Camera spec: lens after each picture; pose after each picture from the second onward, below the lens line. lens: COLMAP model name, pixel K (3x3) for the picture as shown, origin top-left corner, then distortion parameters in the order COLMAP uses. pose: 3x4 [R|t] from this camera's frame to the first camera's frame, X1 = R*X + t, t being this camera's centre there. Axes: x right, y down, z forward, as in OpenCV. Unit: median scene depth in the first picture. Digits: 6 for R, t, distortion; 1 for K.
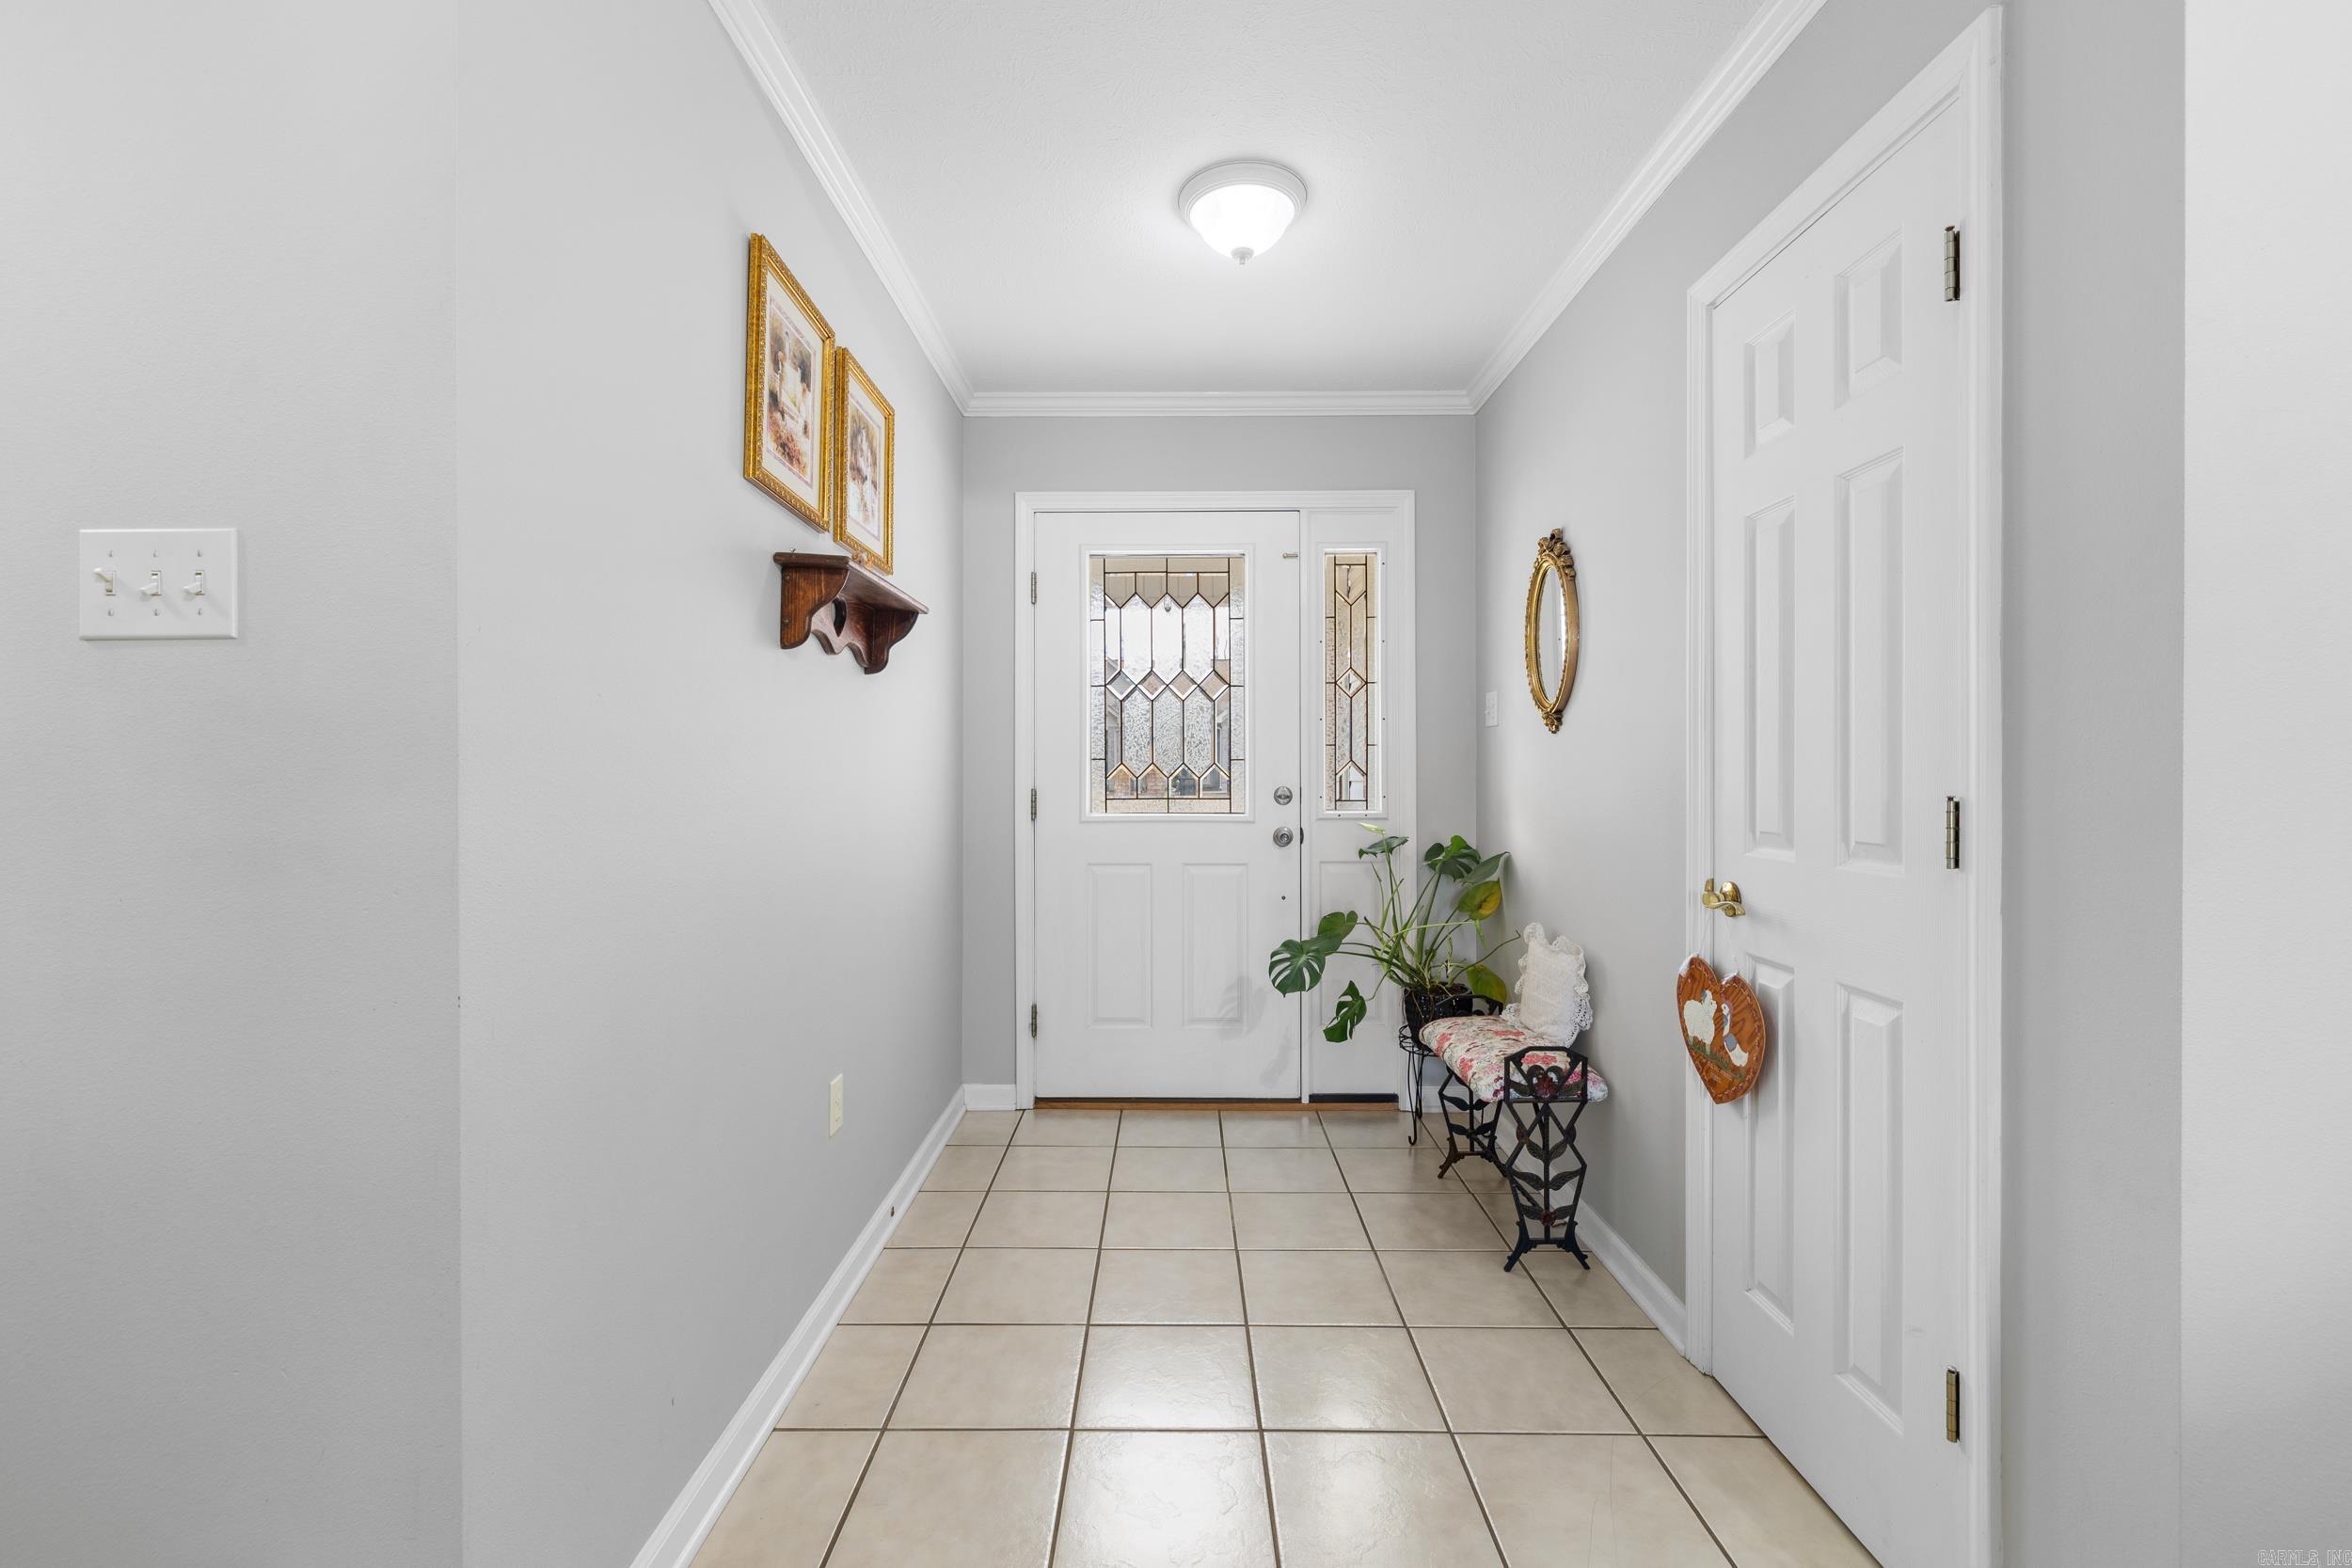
lens RADIAL K [[989.7, 0, 1158.0], [0, 989.7, 781.5], [0, 0, 1]] dist [0.001682, -0.000625]
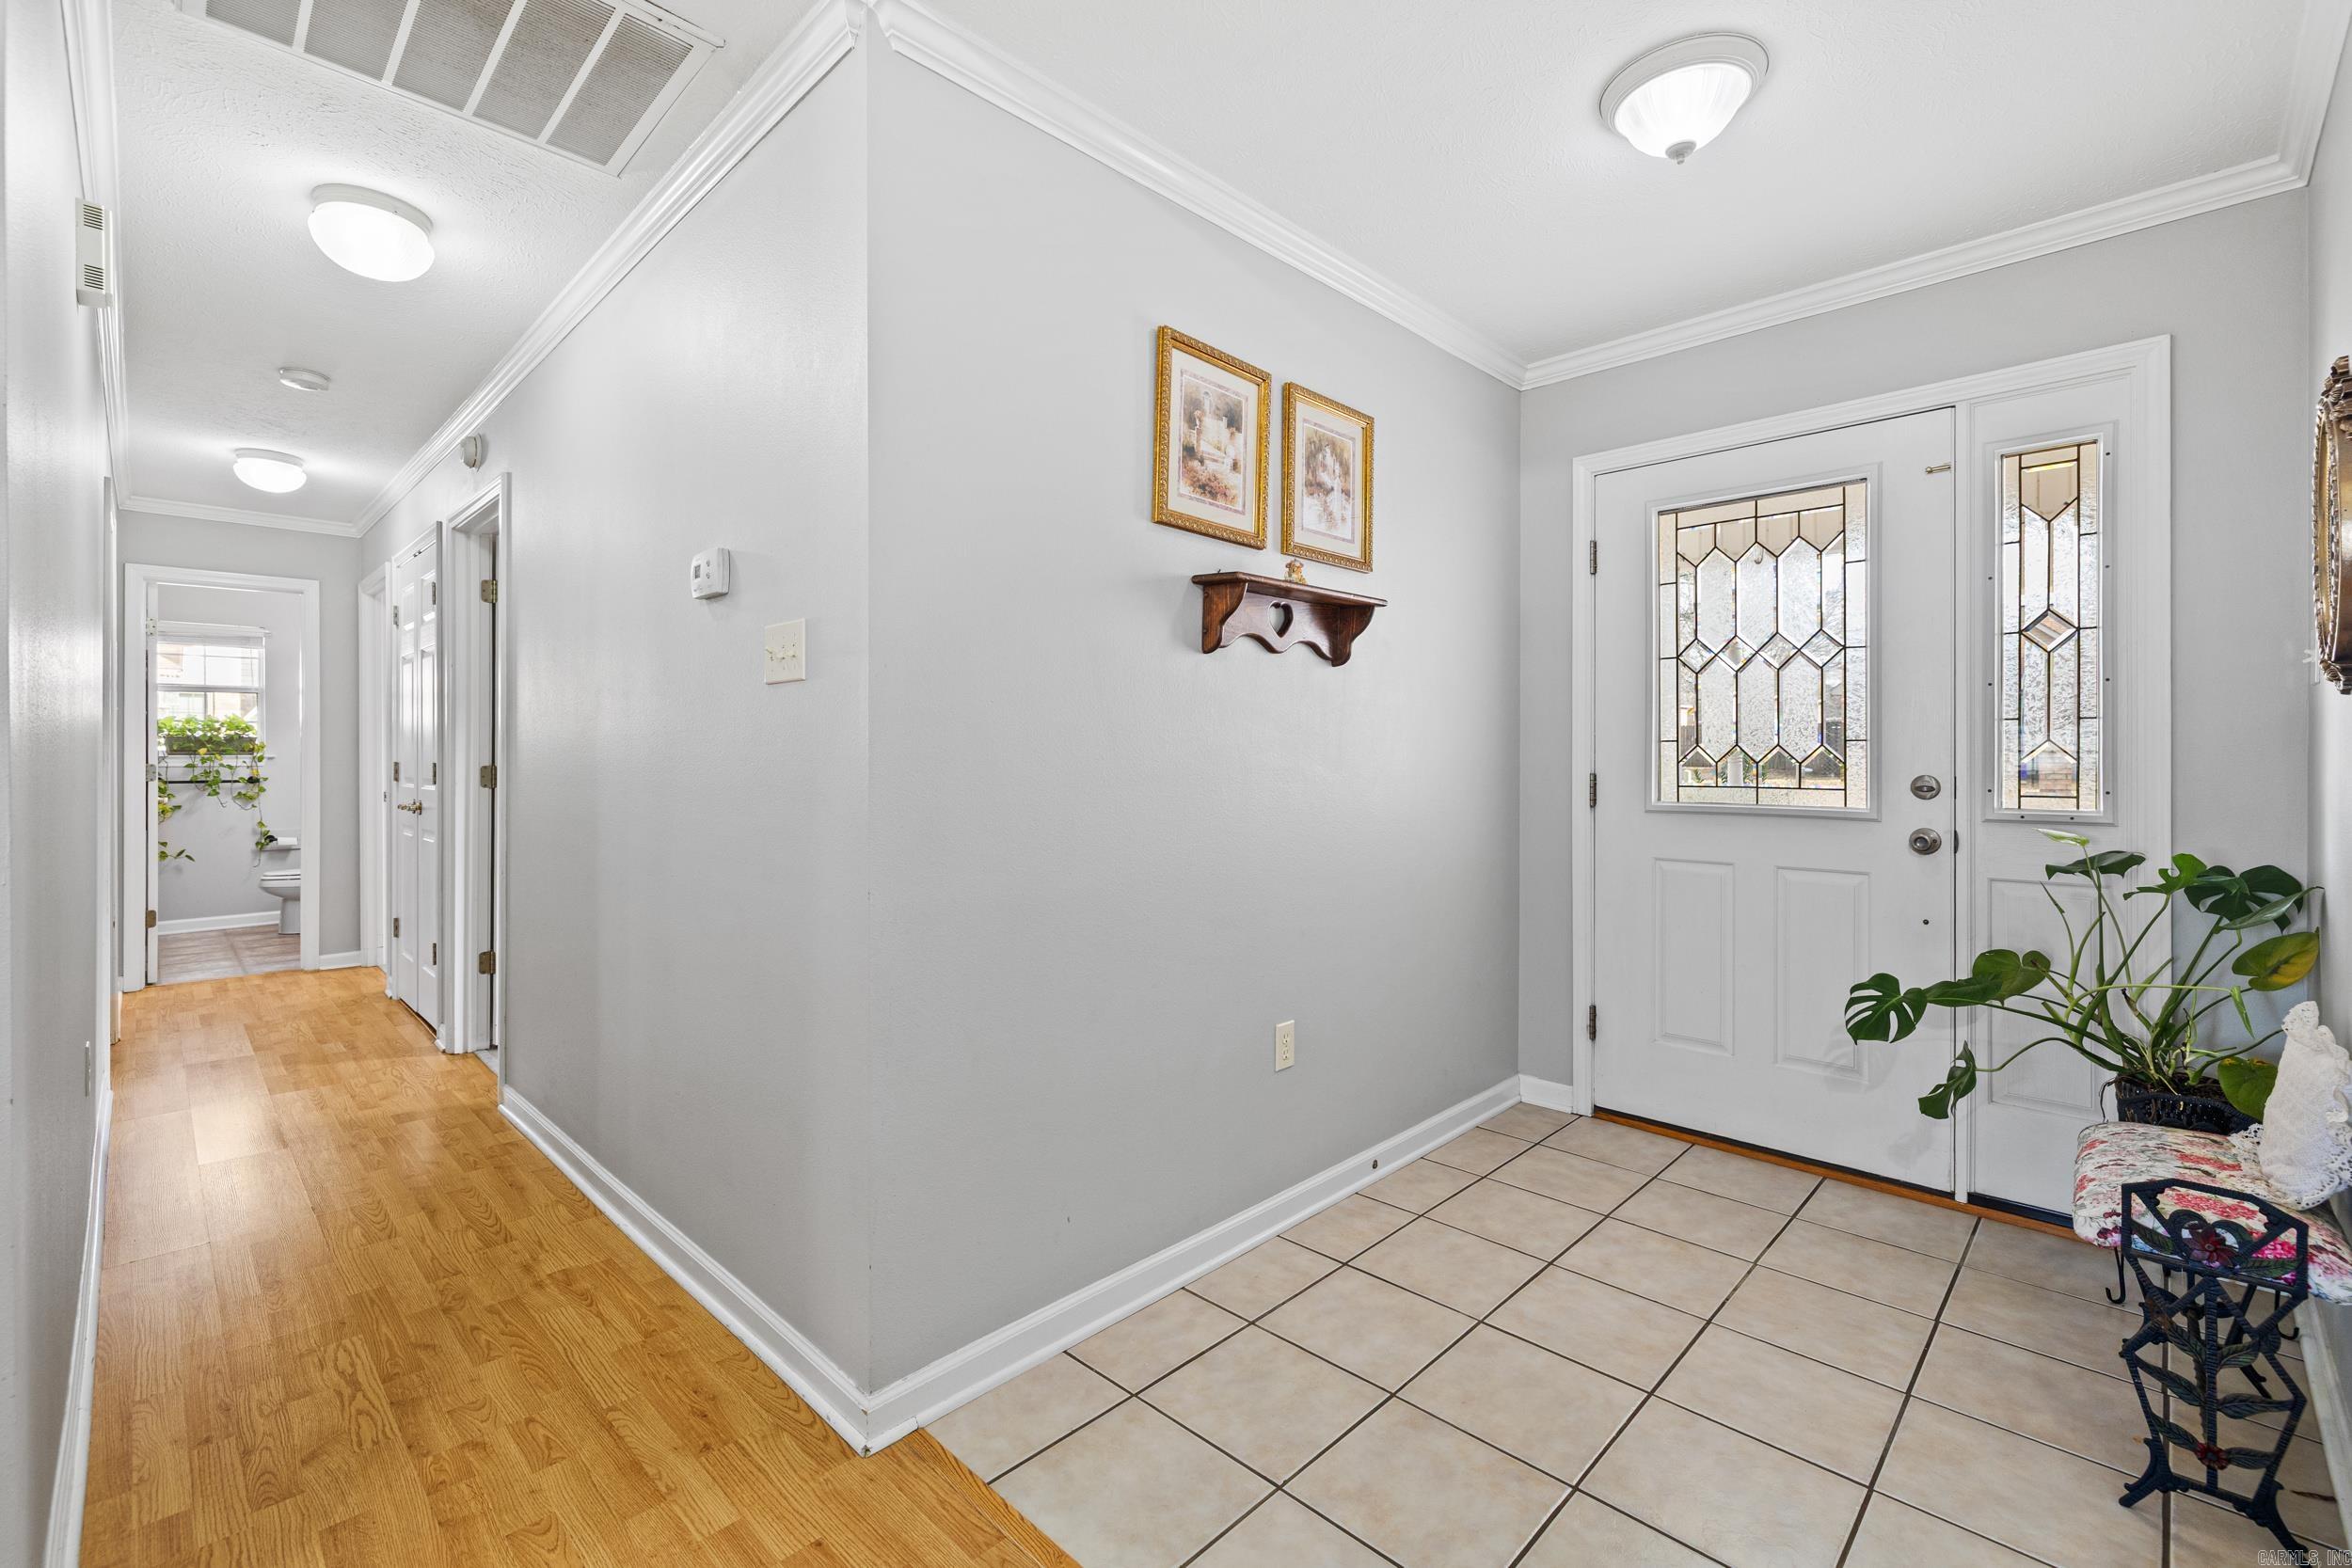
lens RADIAL K [[989.7, 0, 1155.6], [0, 989.7, 769.1], [0, 0, 1]] dist [0.001682, -0.000625]
pose [[0.720067, 0.010940, -0.693818, 0.273912], [-0.007937, 0.999940, 0.007530, -0.000688], [0.693859, 0.000085, 0.720111, 0.054251]]
